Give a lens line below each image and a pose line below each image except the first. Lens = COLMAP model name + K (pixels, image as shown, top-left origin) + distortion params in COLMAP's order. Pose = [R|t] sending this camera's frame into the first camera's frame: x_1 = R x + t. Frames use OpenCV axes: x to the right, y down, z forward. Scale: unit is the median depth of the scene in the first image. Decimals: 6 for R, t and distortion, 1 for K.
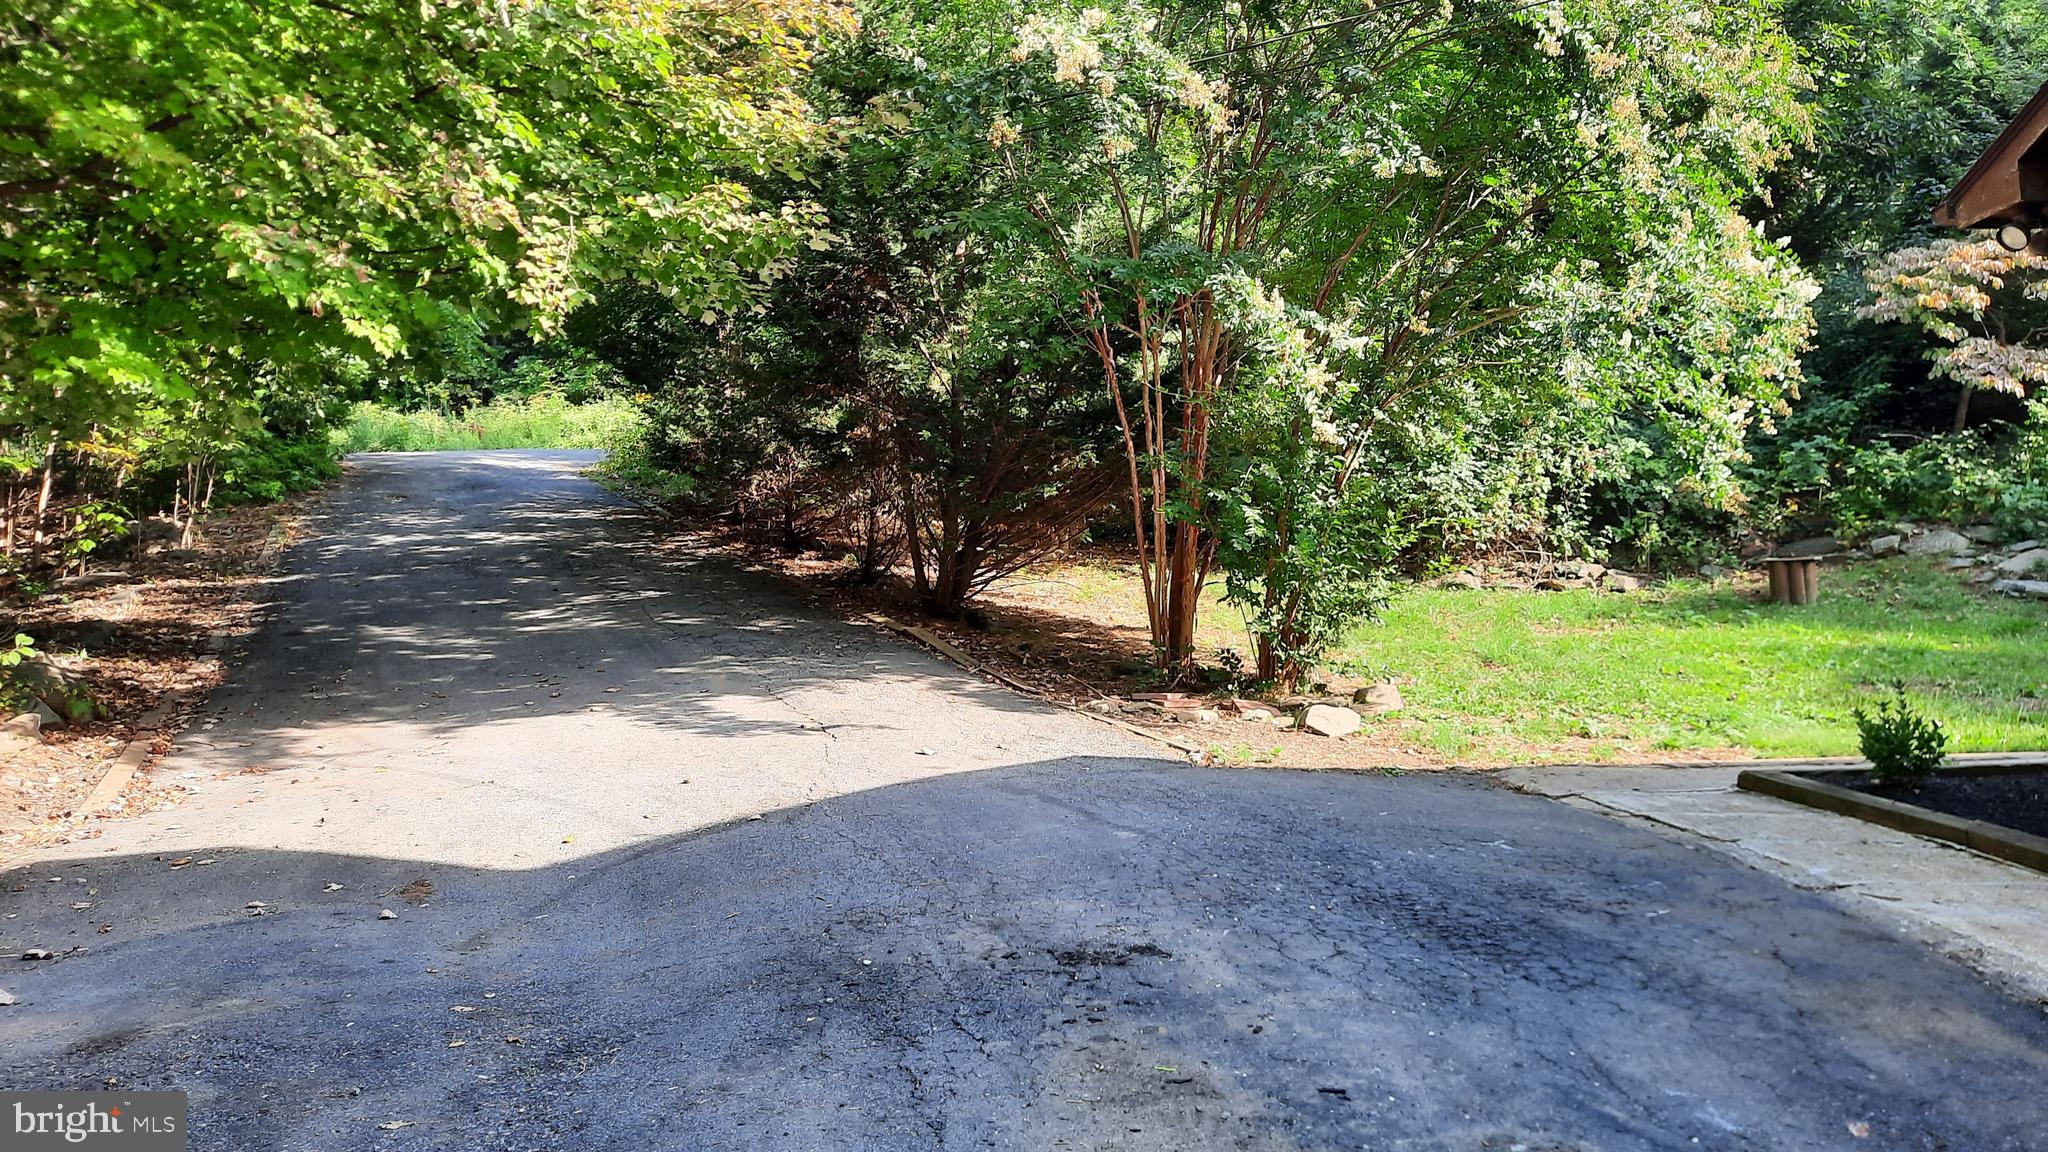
lens RADIAL K [[1438.1, 0, 1022.4], [0, 1438.1, 570.5], [0, 0, 1]] dist [0.005111, -0.004374]
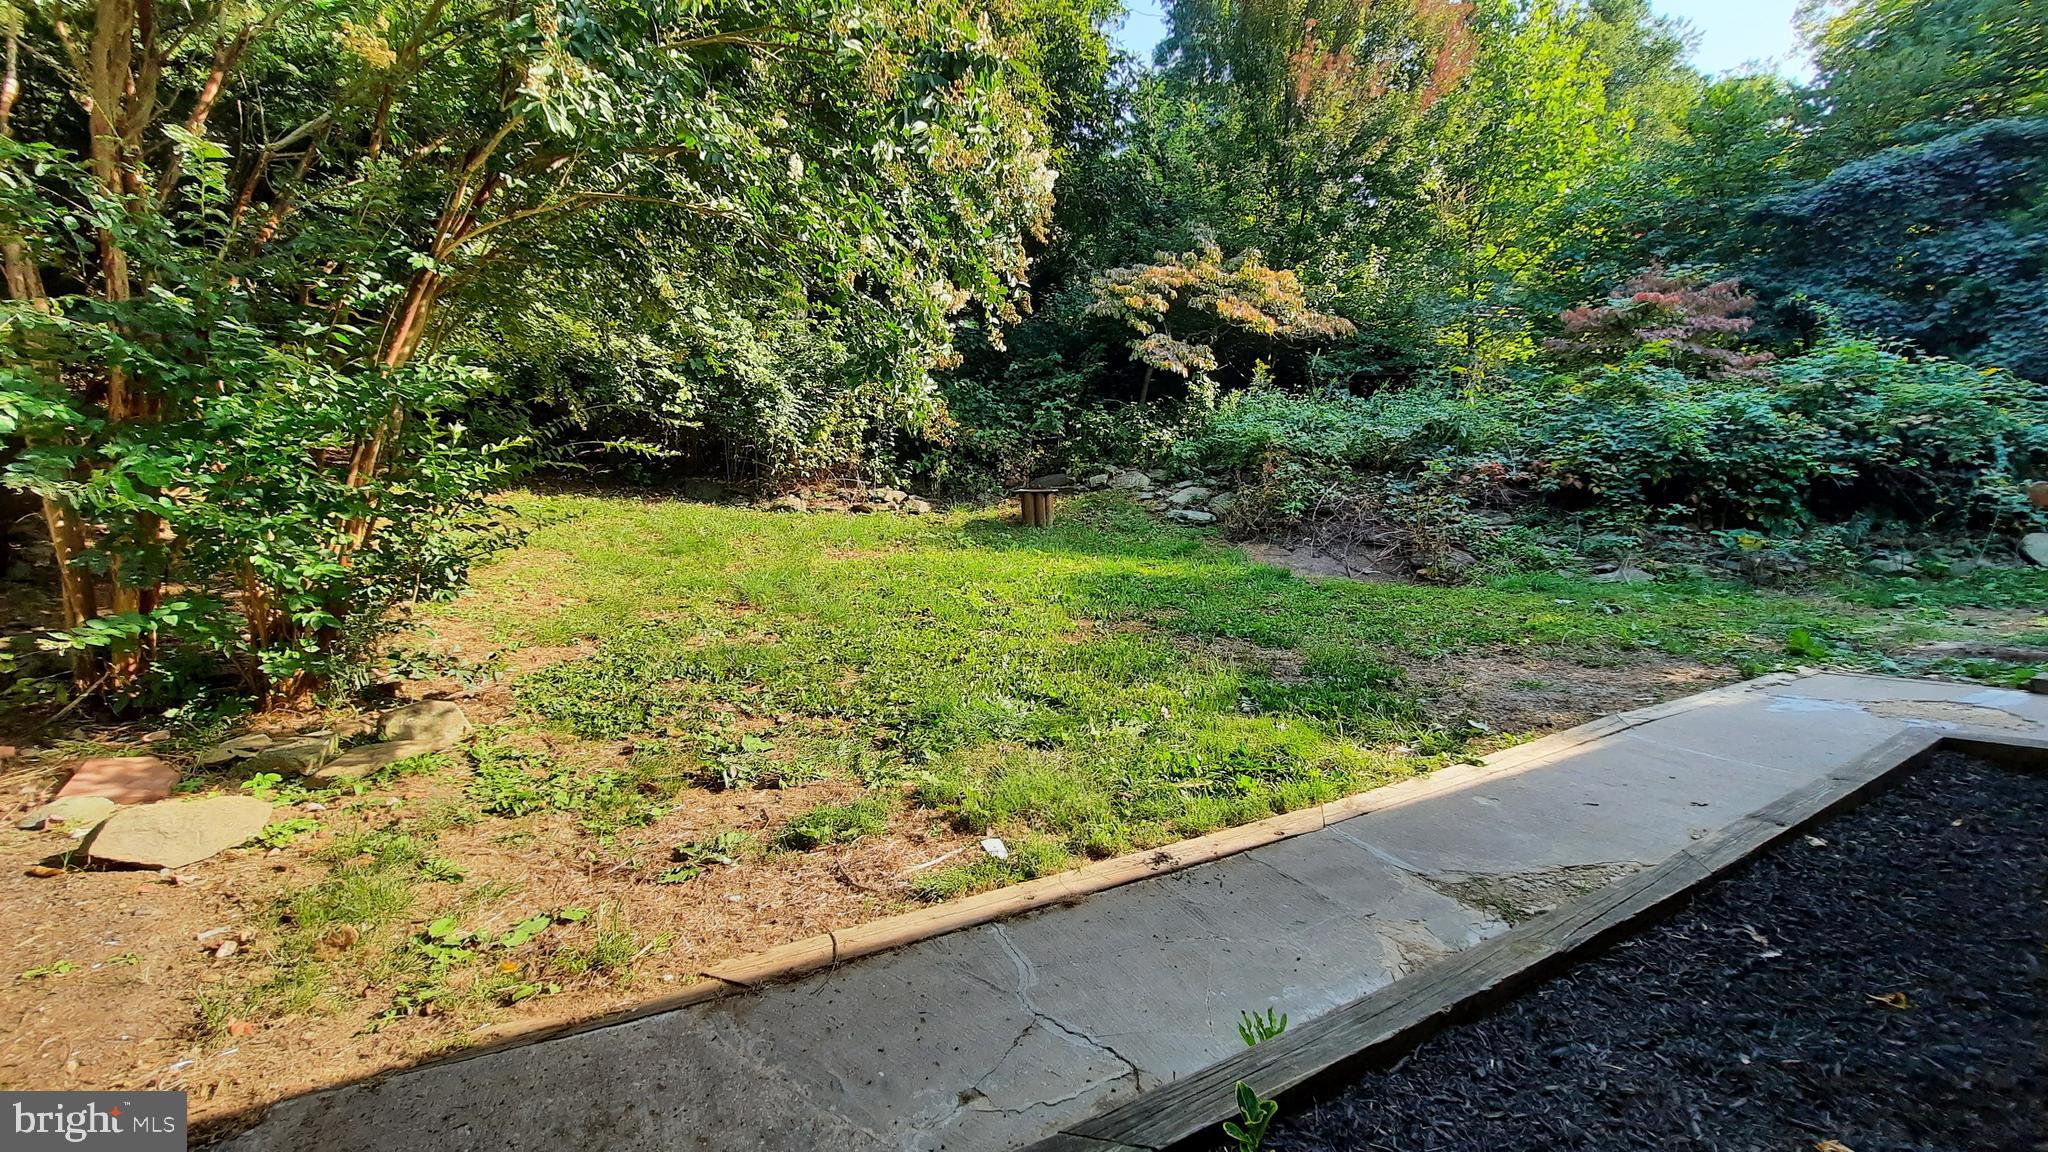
lens RADIAL K [[828.2, 0, 1022.0], [0, 828.2, 578.8], [0, 0, 1]] dist [-0.002181, -0.000022]
pose [[0.896595, -0.029765, 0.441850, 0.175221], [-0.021248, 0.993698, 0.110056, -0.010041], [-0.442342, -0.108064, 0.890312, 0.307865]]
